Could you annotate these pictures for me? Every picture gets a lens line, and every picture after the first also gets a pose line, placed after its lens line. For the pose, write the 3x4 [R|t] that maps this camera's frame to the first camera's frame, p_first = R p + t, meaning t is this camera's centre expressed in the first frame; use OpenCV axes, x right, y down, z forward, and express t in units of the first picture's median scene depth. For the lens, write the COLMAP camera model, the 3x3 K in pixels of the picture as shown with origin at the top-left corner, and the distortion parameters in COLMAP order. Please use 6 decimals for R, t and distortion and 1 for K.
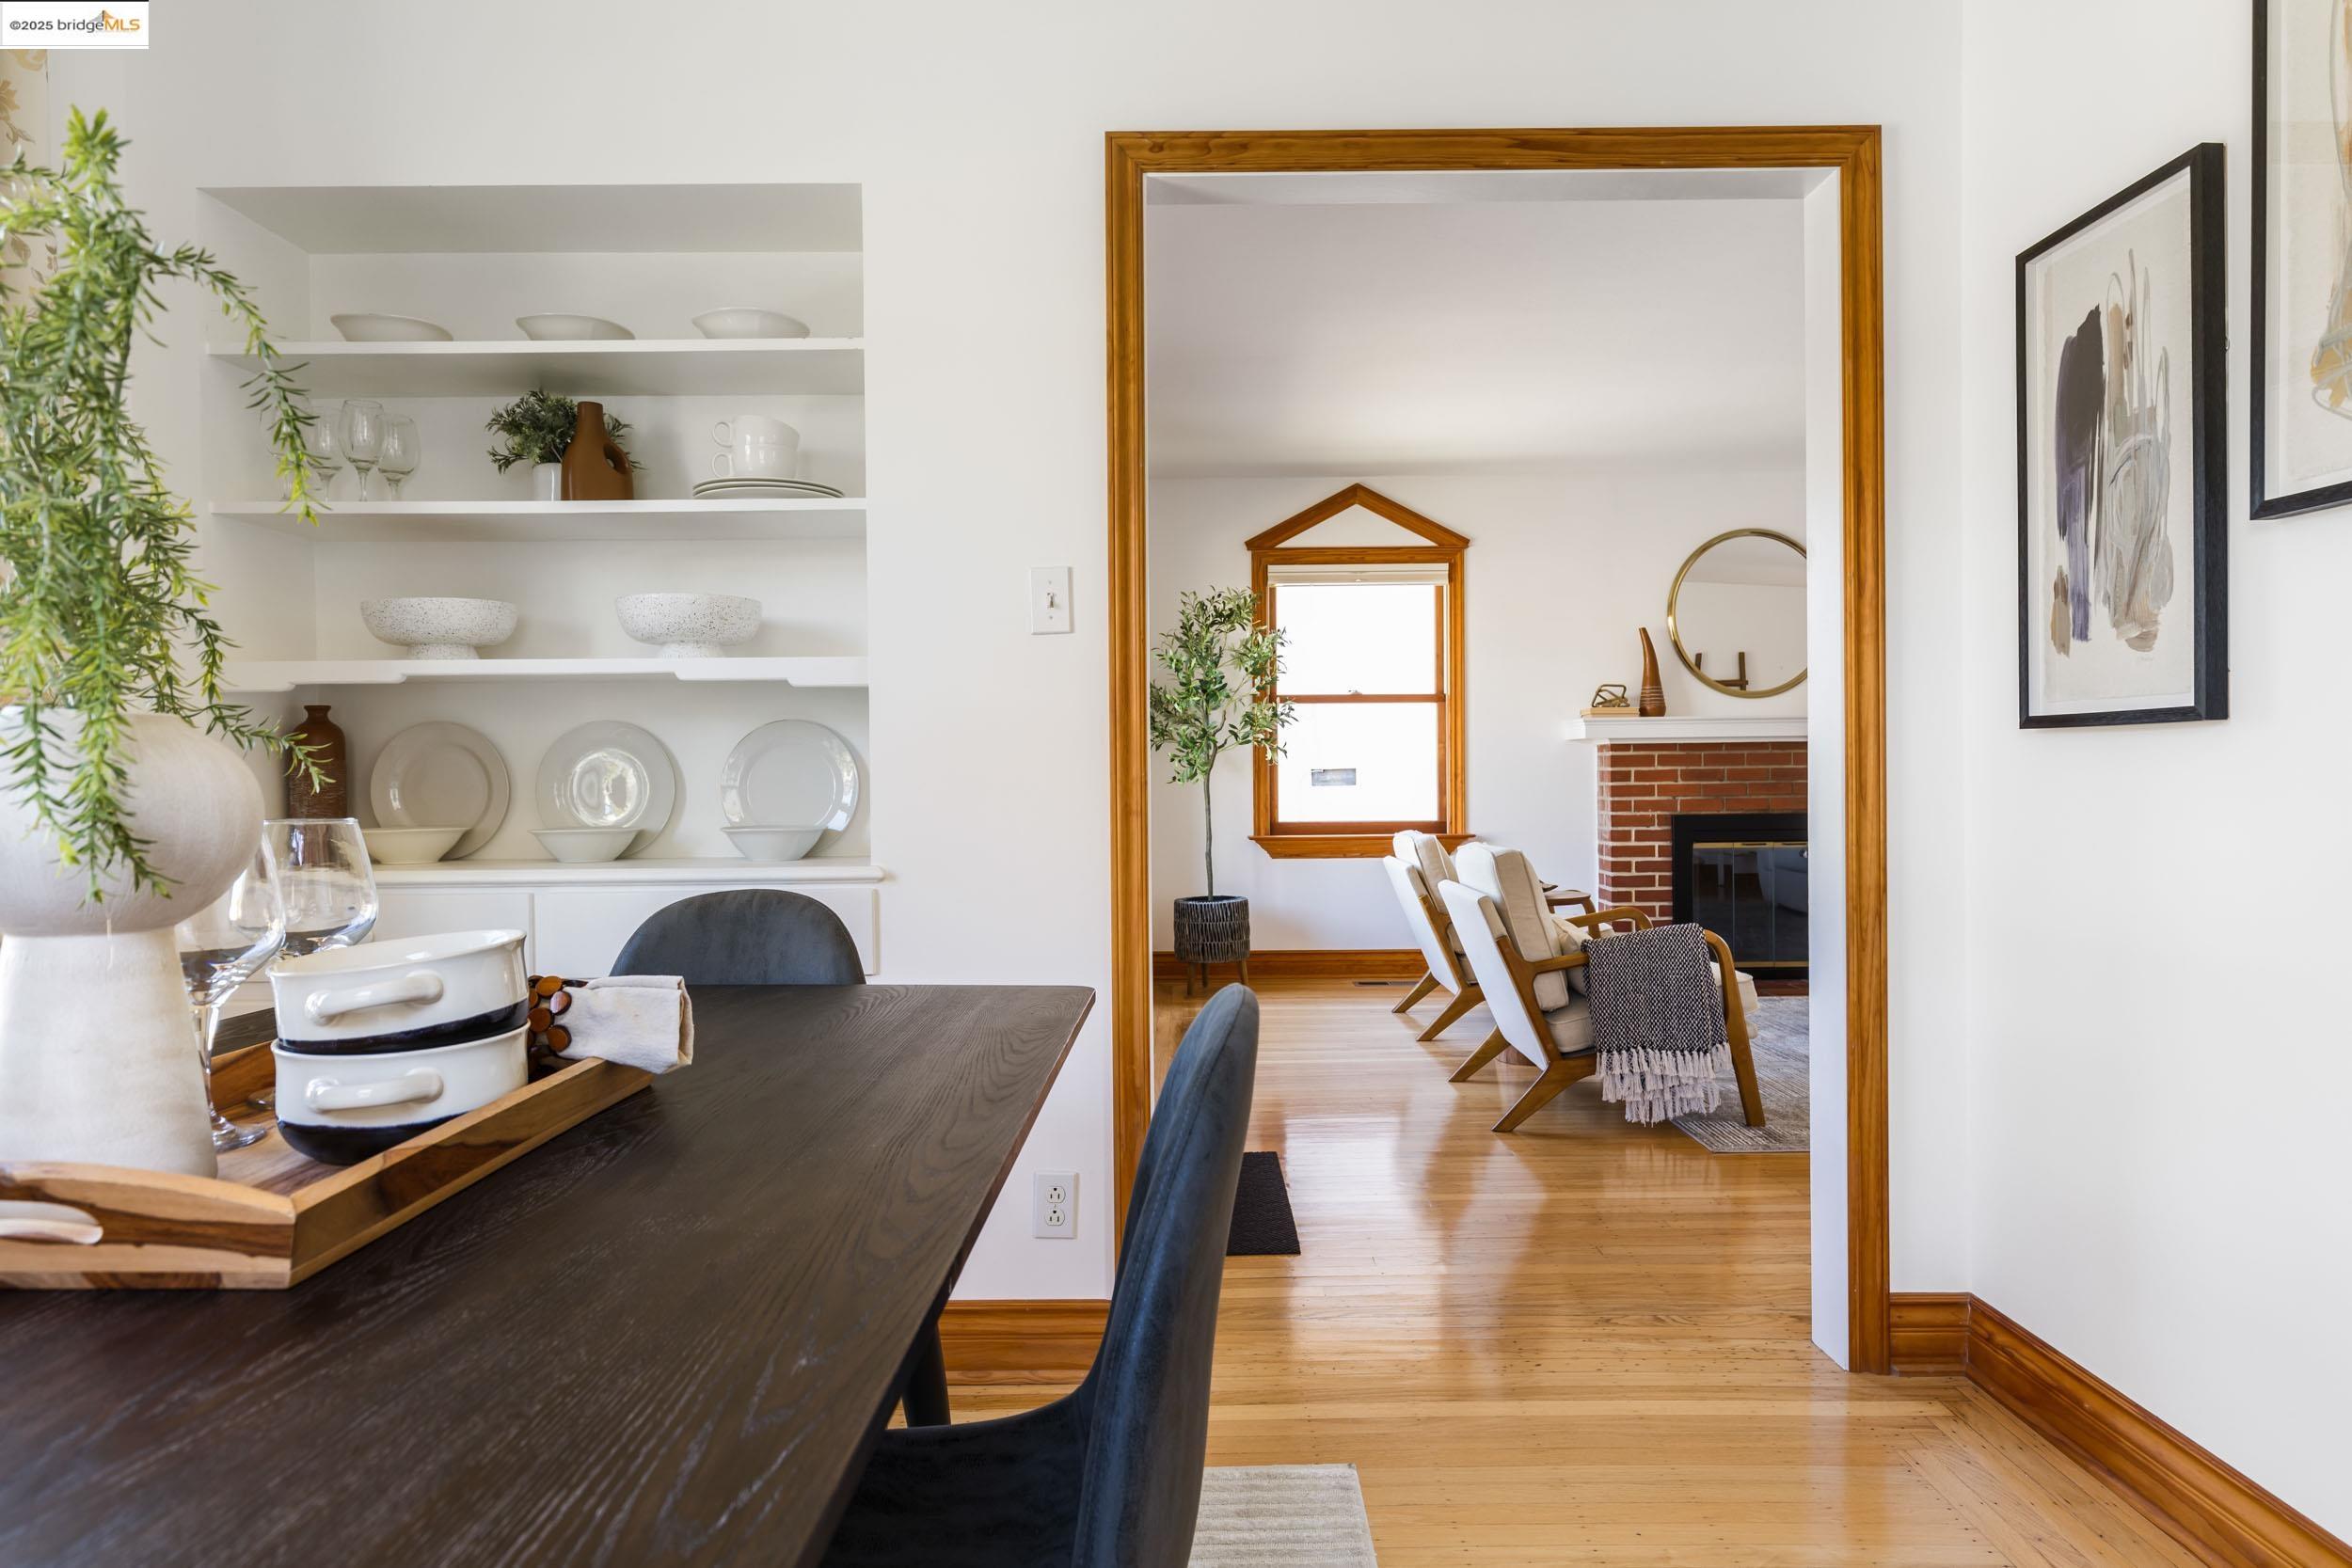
lens RADIAL K [[1430.2, 0, 1151.9], [0, 1430.2, 778.3], [0, 0, 1]] dist [0.004071, 0.005597]
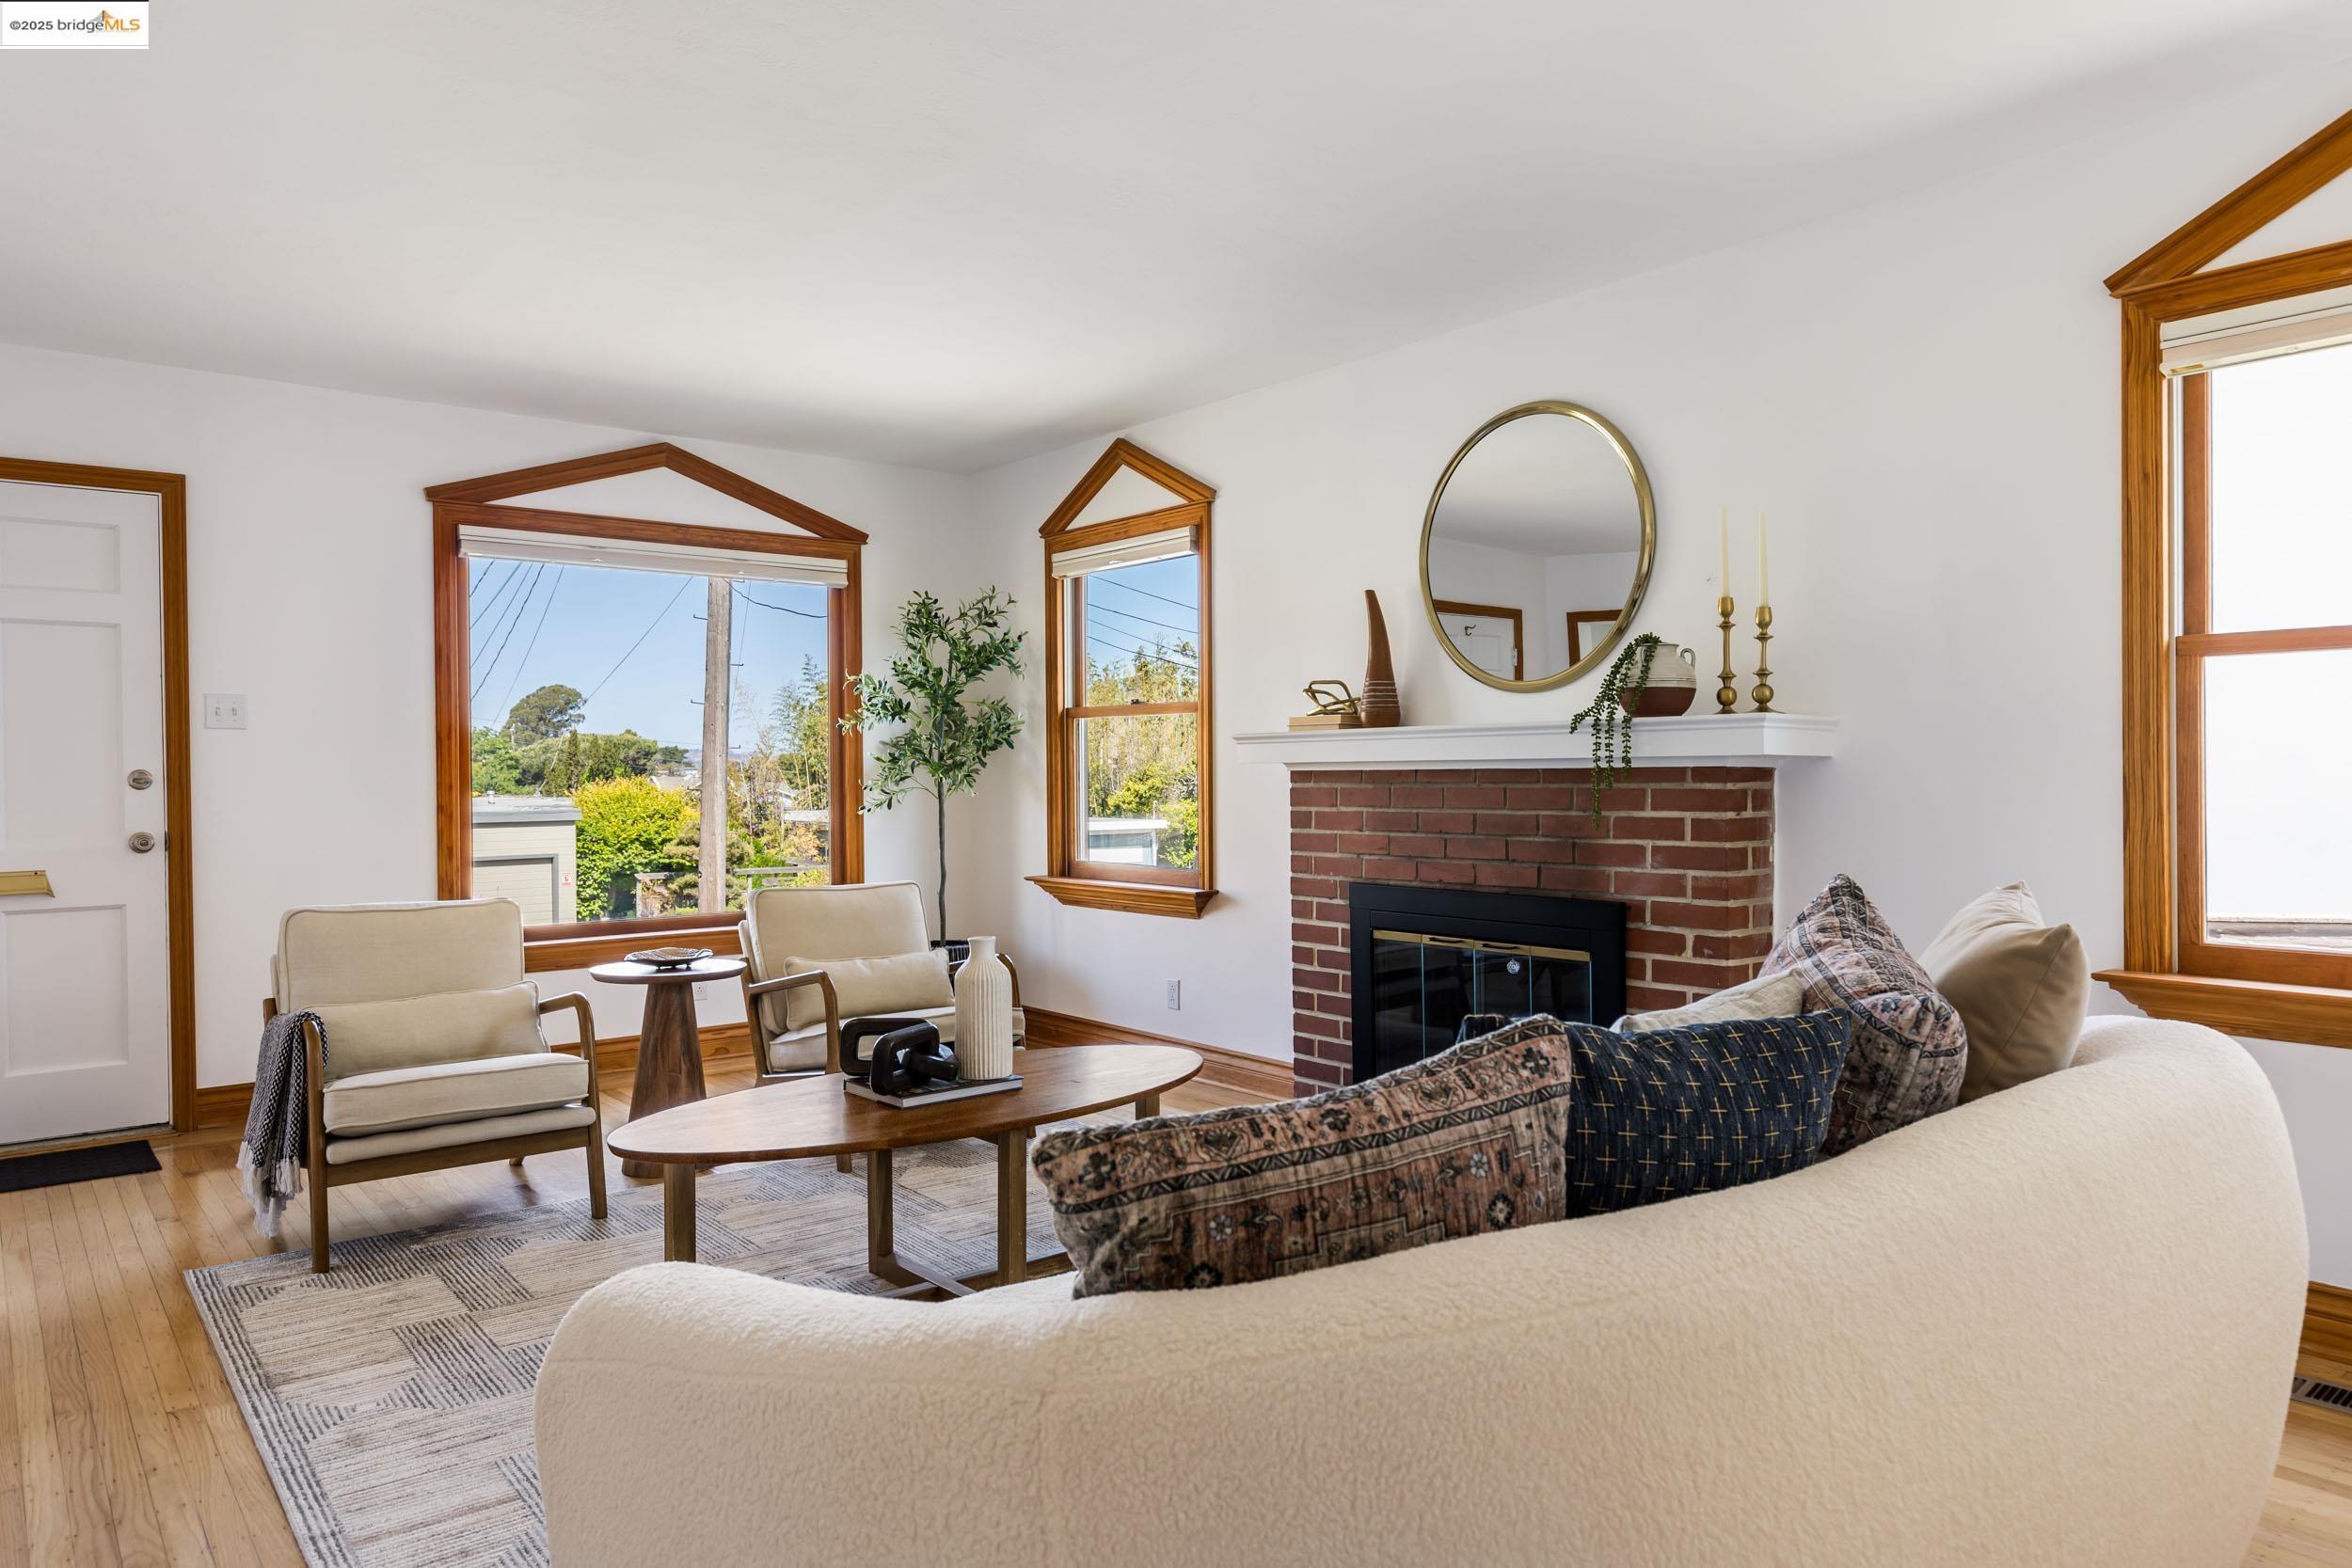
lens RADIAL K [[1492.4, 0, 1175.3], [0, 1492.4, 770.7], [0, 0, 1]] dist [0.011296, -0.001584]
pose [[0.641850, 0.004561, -0.766817, 0.823067], [0.001341, 0.999974, 0.007071, -0.029262], [0.766829, -0.005567, 0.641827, 0.509832]]
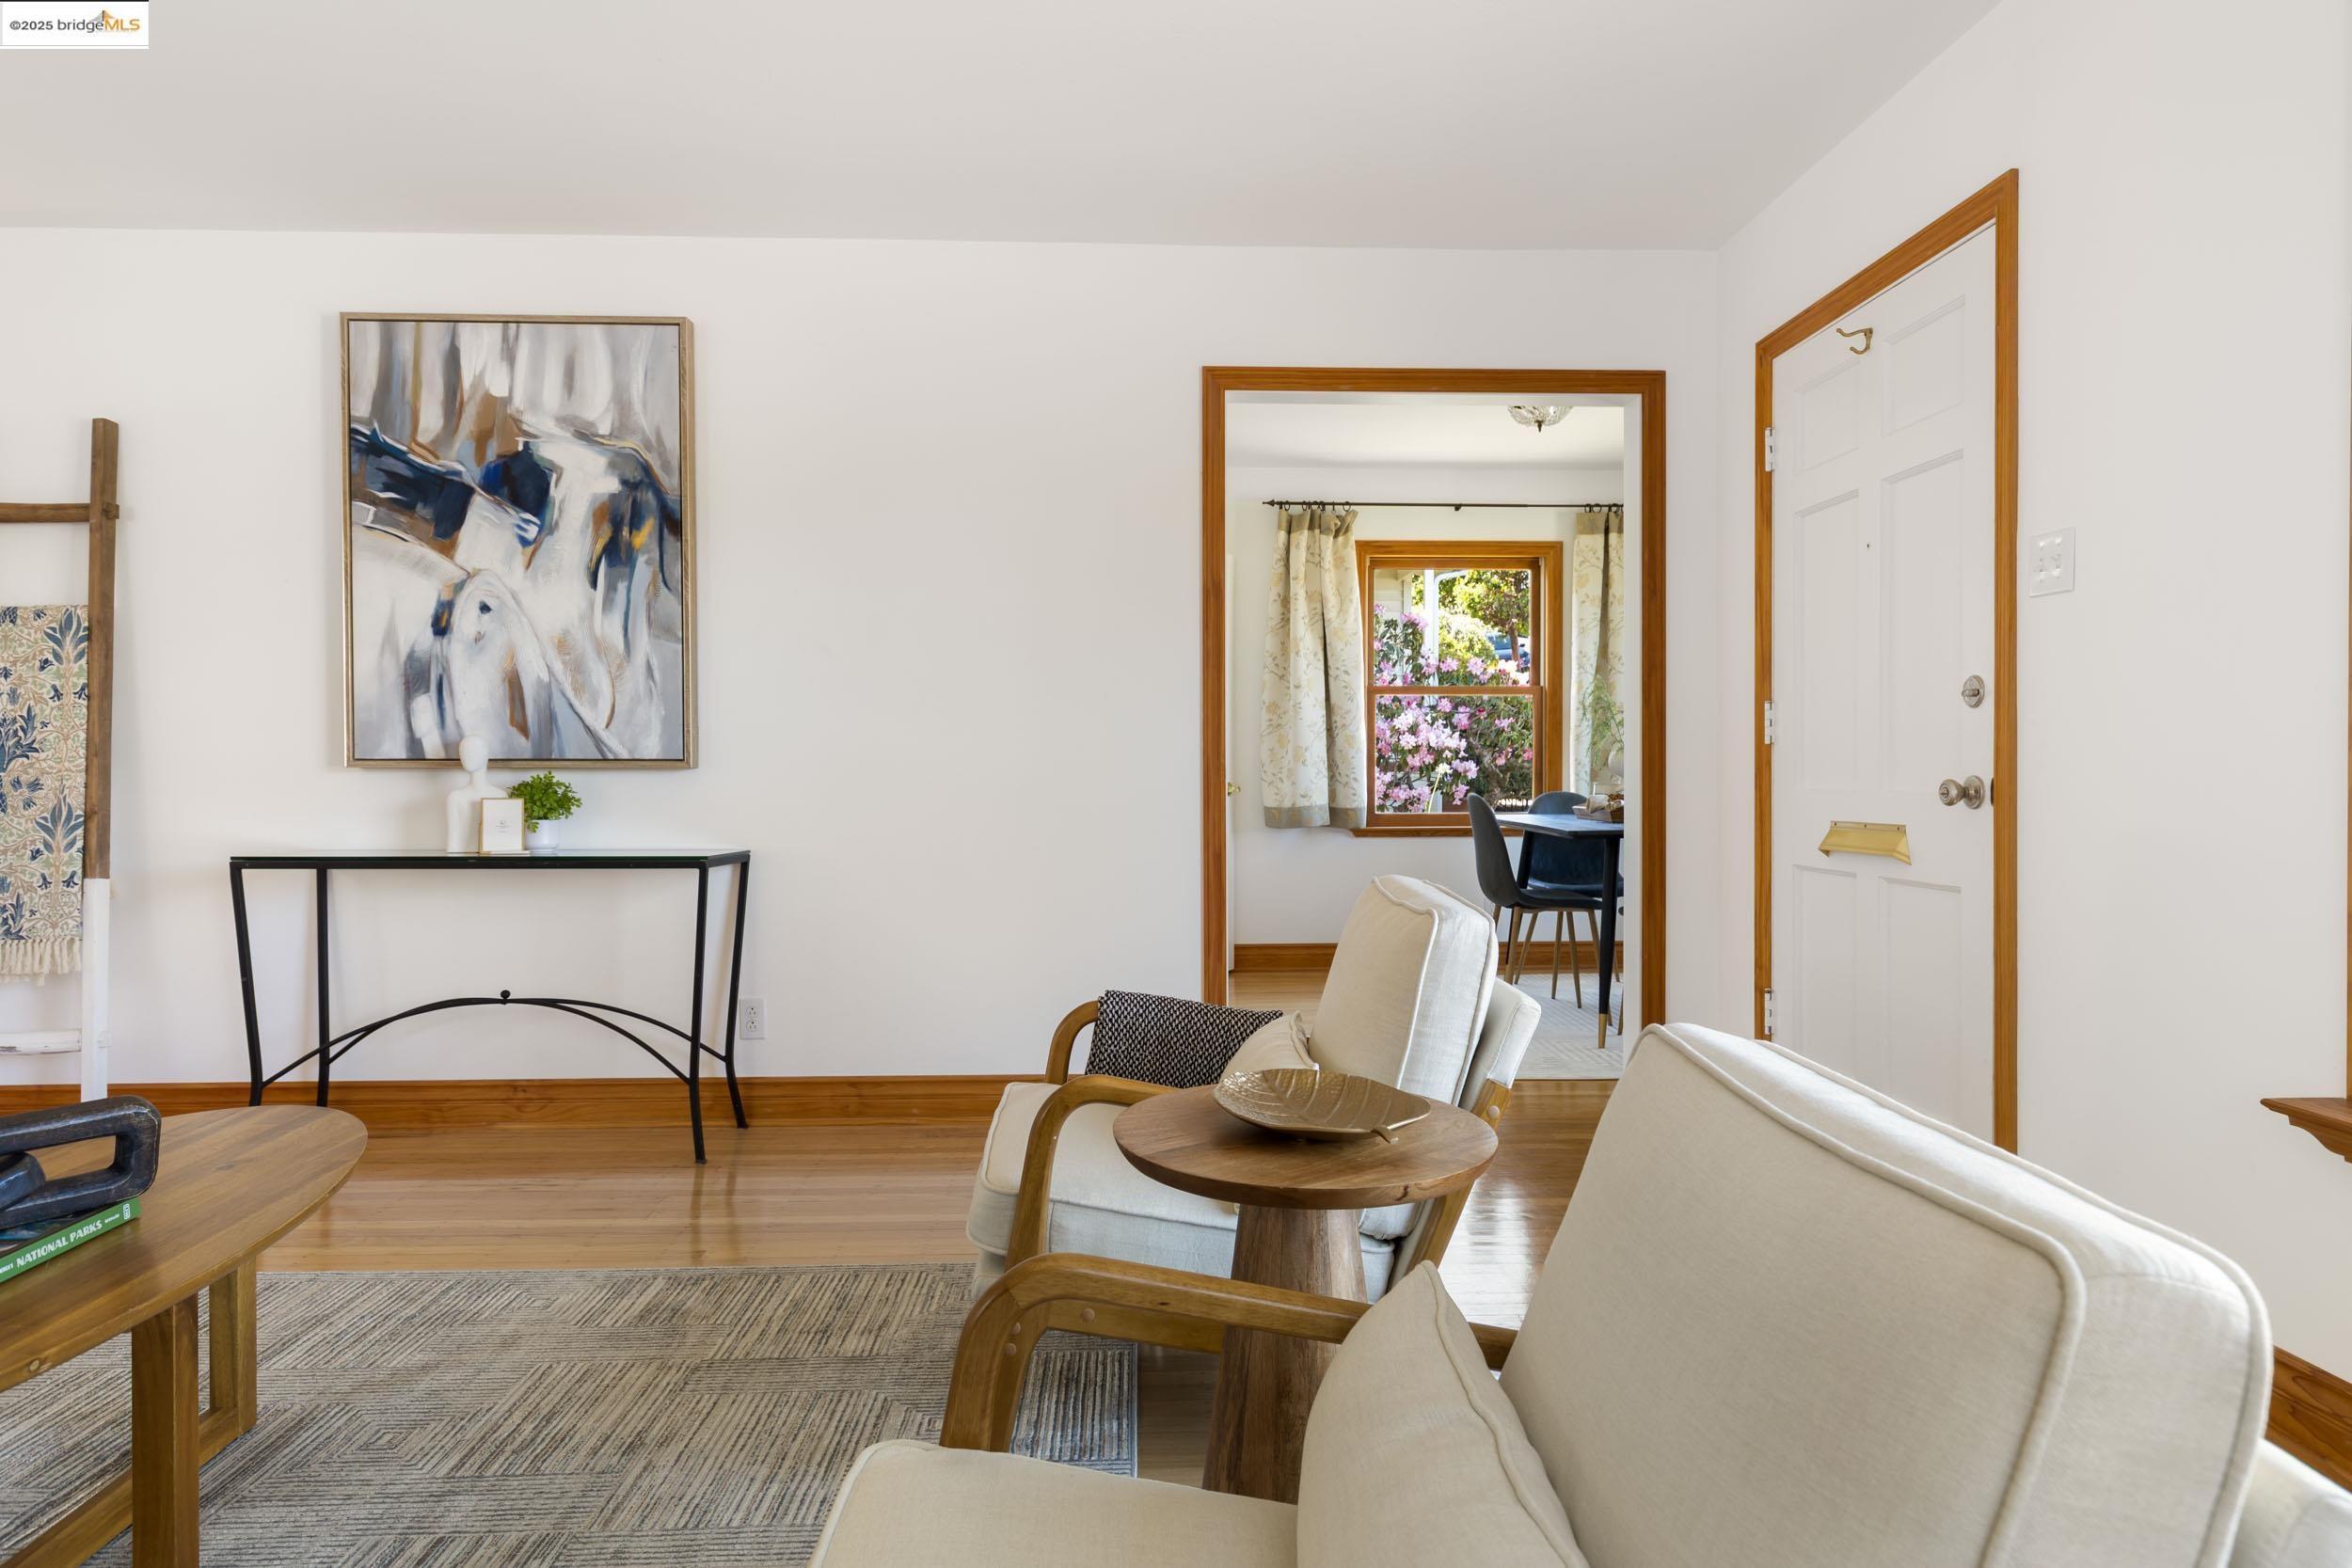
lens RADIAL K [[1430.2, 0, 1135.0], [0, 1430.2, 776.7], [0, 0, 1]] dist [0.004071, 0.005597]
pose [[-0.998503, 0.011497, -0.053479, 0.240431], [0.011111, 0.999910, 0.007527, -0.001717], [0.053561, 0.006922, -0.998541, 0.996479]]
